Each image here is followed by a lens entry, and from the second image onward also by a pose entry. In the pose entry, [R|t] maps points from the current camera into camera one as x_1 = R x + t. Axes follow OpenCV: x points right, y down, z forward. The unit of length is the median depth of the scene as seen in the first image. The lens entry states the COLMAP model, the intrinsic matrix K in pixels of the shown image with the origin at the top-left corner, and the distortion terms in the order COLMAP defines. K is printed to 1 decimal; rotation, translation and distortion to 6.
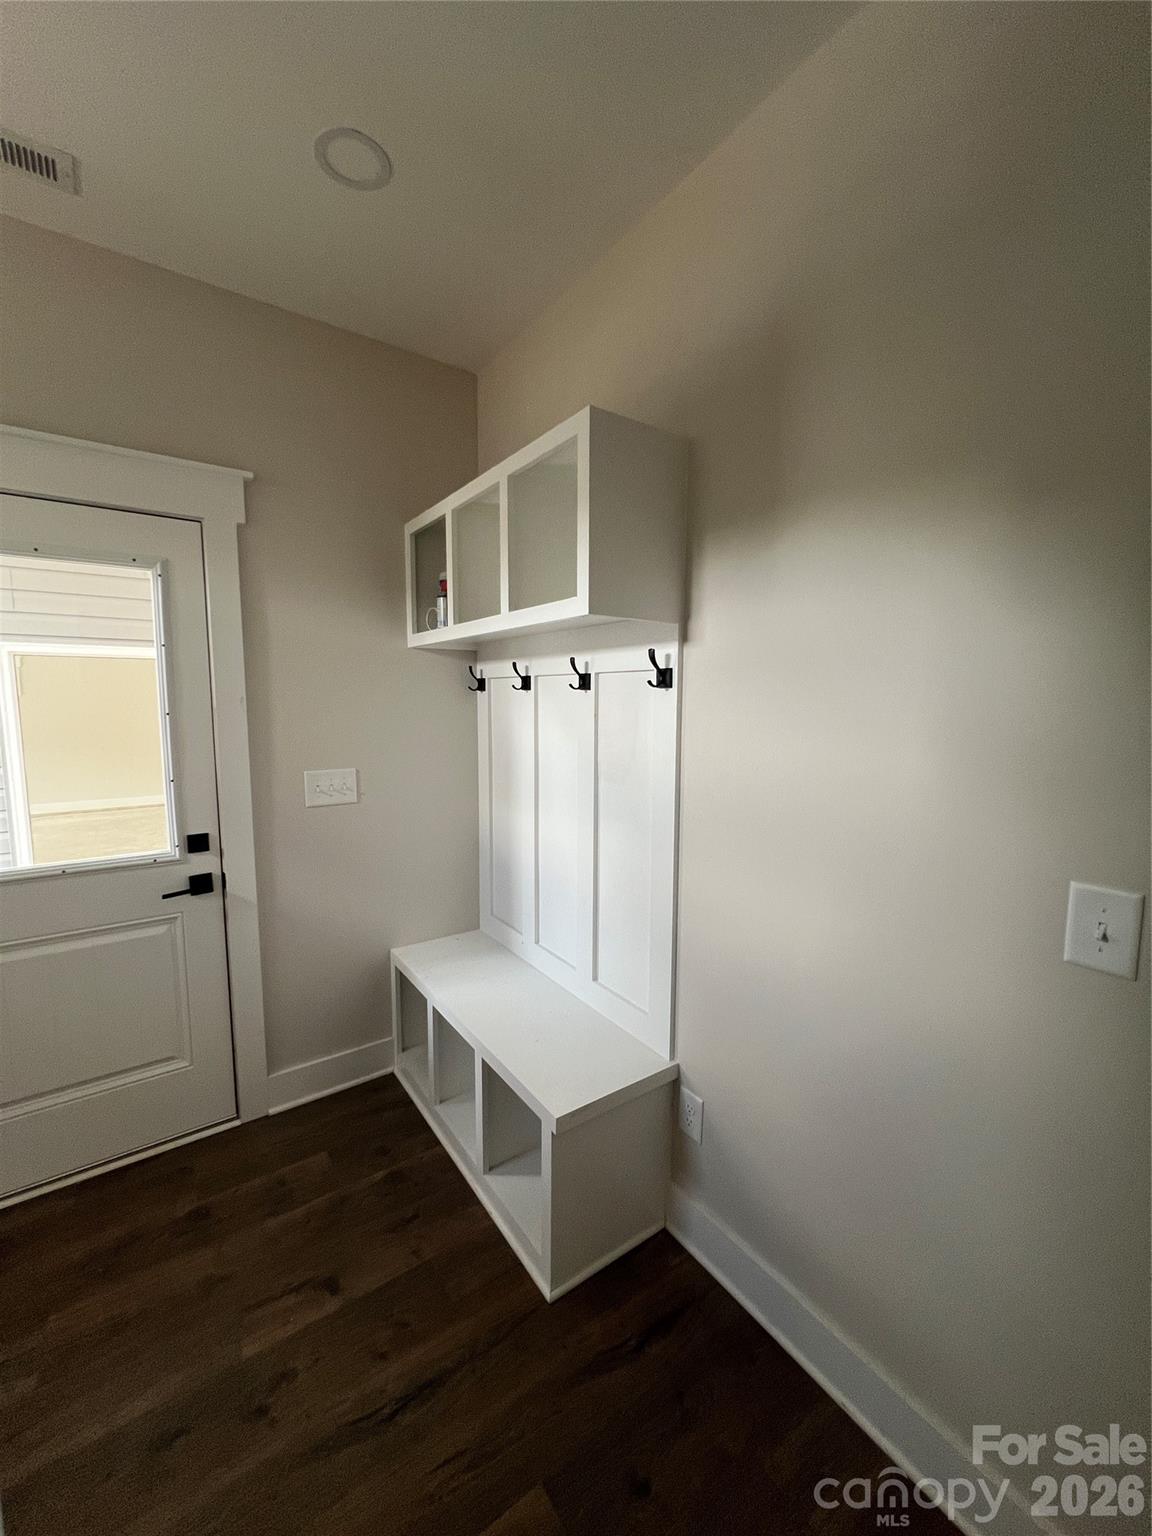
lens RADIAL K [[617.6, 0, 575.3], [0, 617.6, 760.0], [0, 0, 1]] dist [-0.000237, 0.000854]
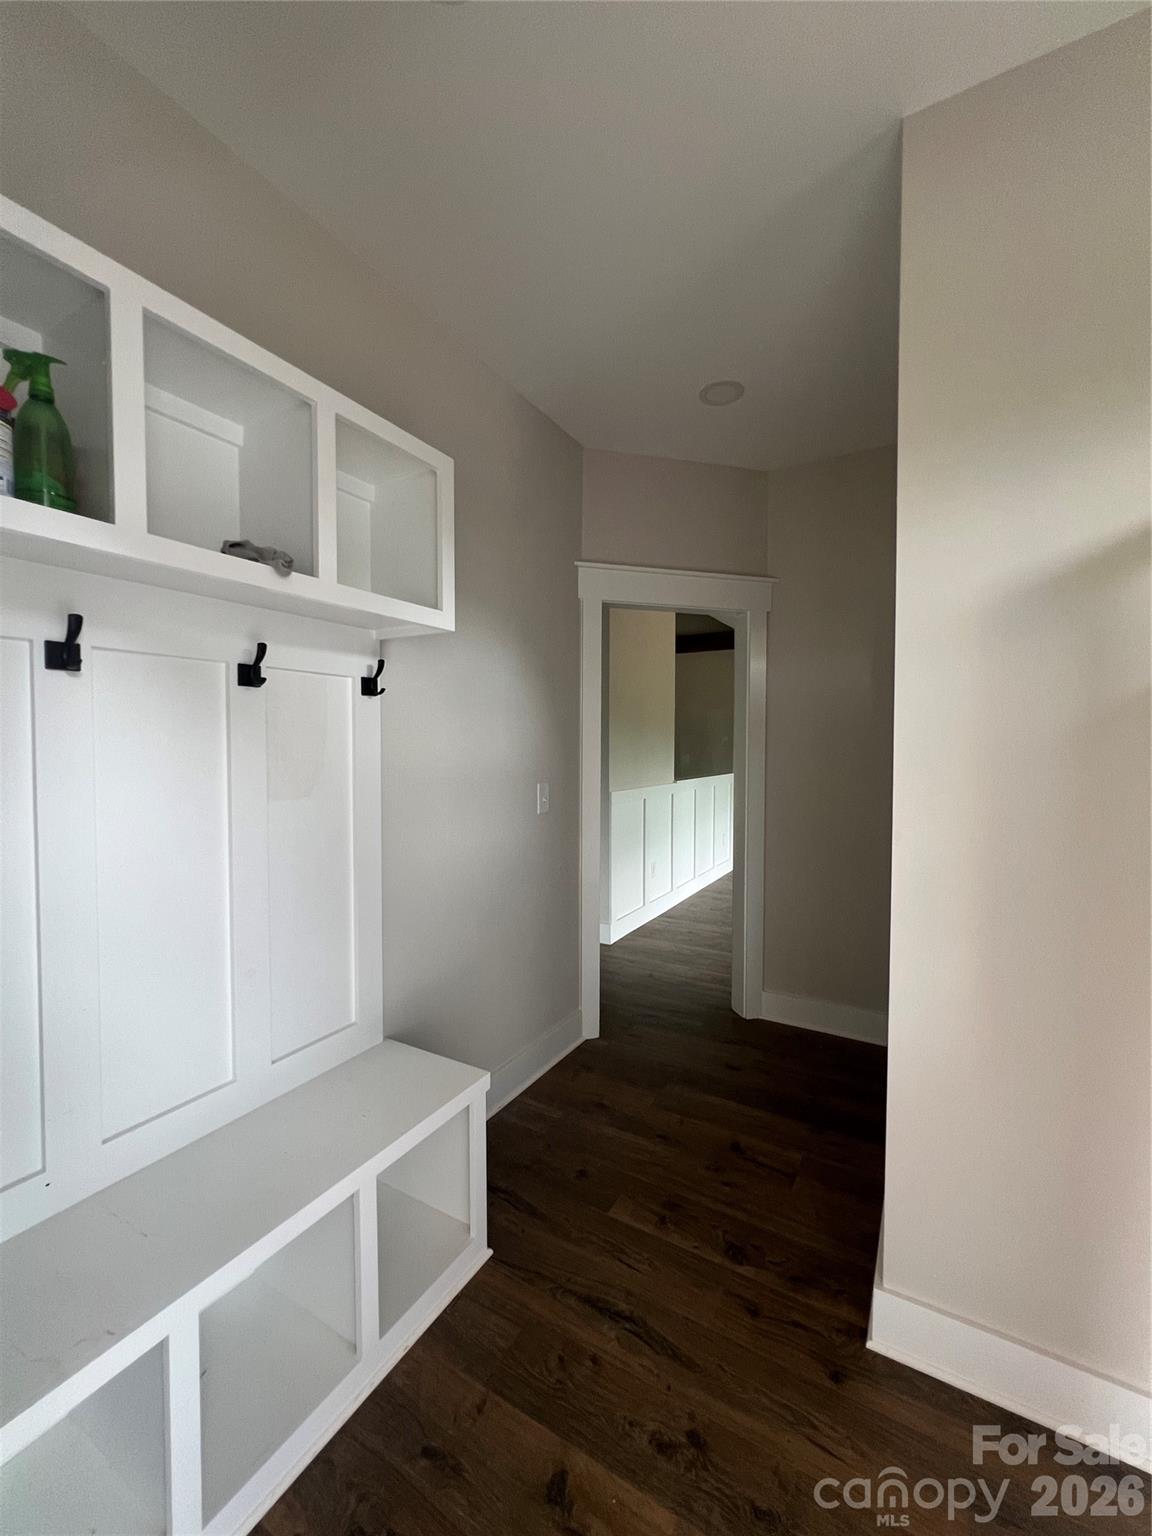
lens RADIAL K [[617.6, 0, 569.9], [0, 617.6, 765.6], [0, 0, 1]] dist [-0.000237, 0.000854]
pose [[-0.412161, -0.026908, 0.910713, -0.839643], [0.092714, 0.993136, 0.071303, -0.034147], [-0.906381, 0.113825, -0.406838, 0.958091]]
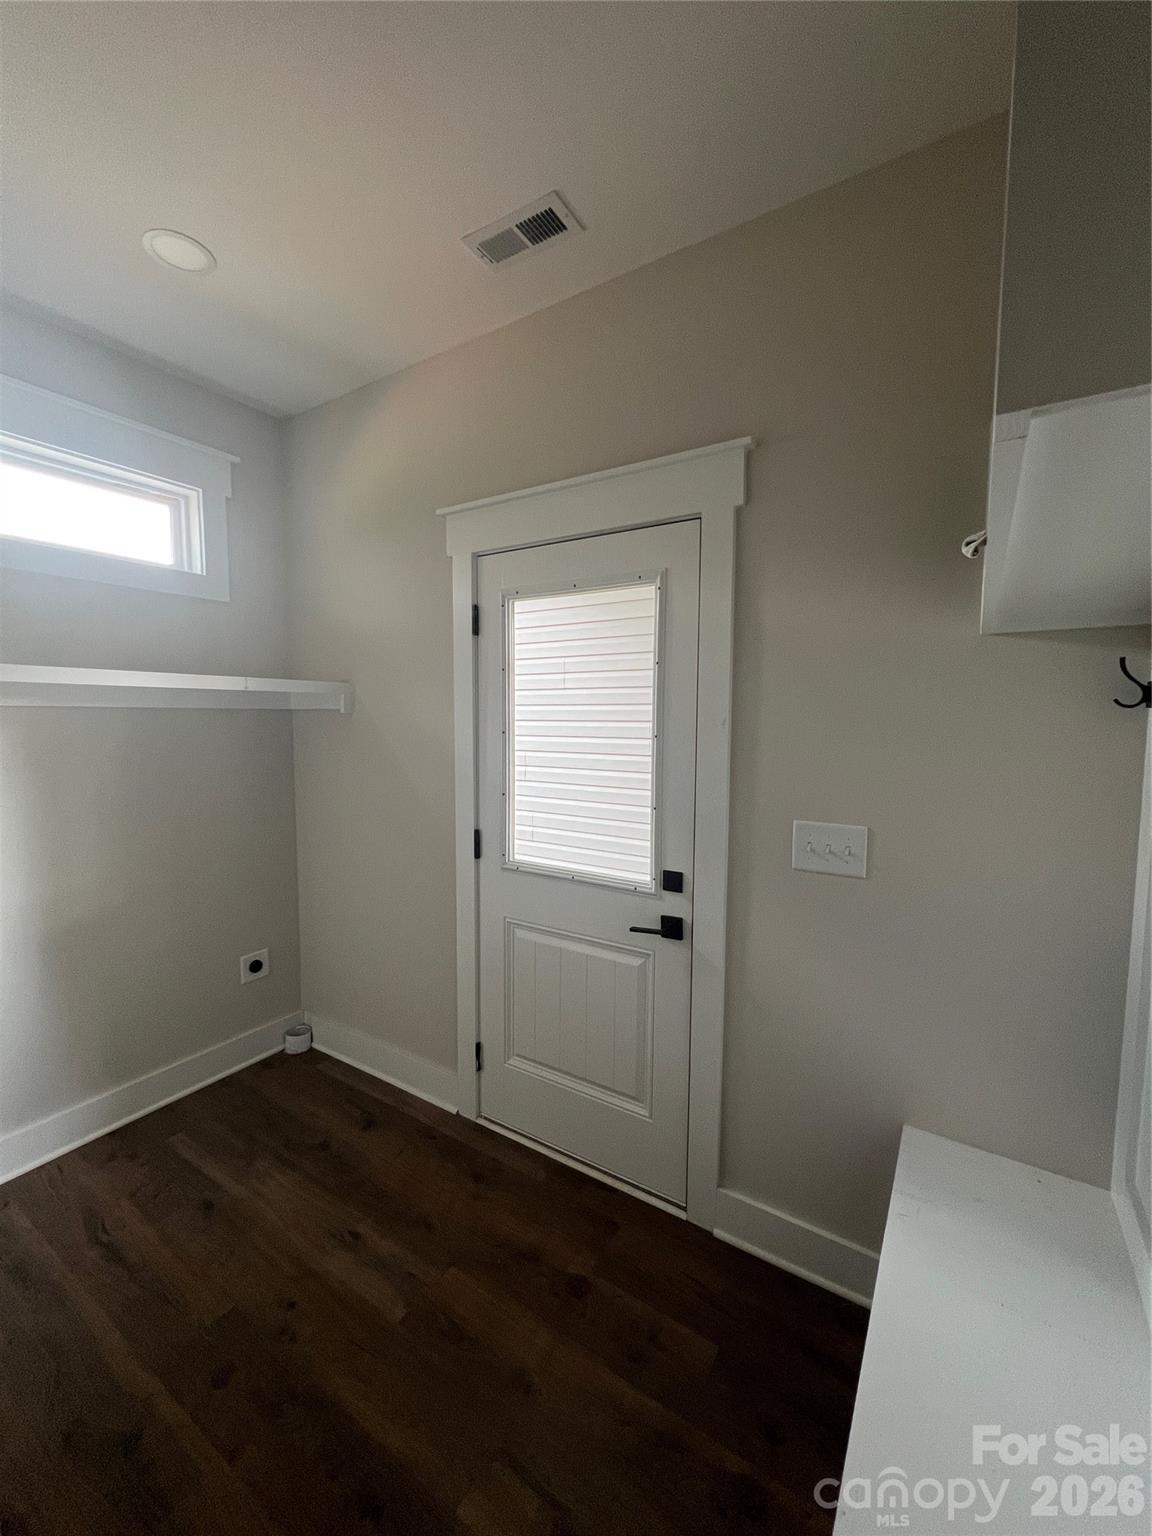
lens RADIAL K [[615.8, 0, 575.8], [0, 615.8, 767.1], [0, 0, 1]] dist [0.000759, 0.000520]
pose [[0.382251, 0.071692, -0.921273, 0.153457], [-0.101446, 0.994215, 0.035277, -0.049939], [0.918473, 0.079975, 0.387313, 0.536774]]
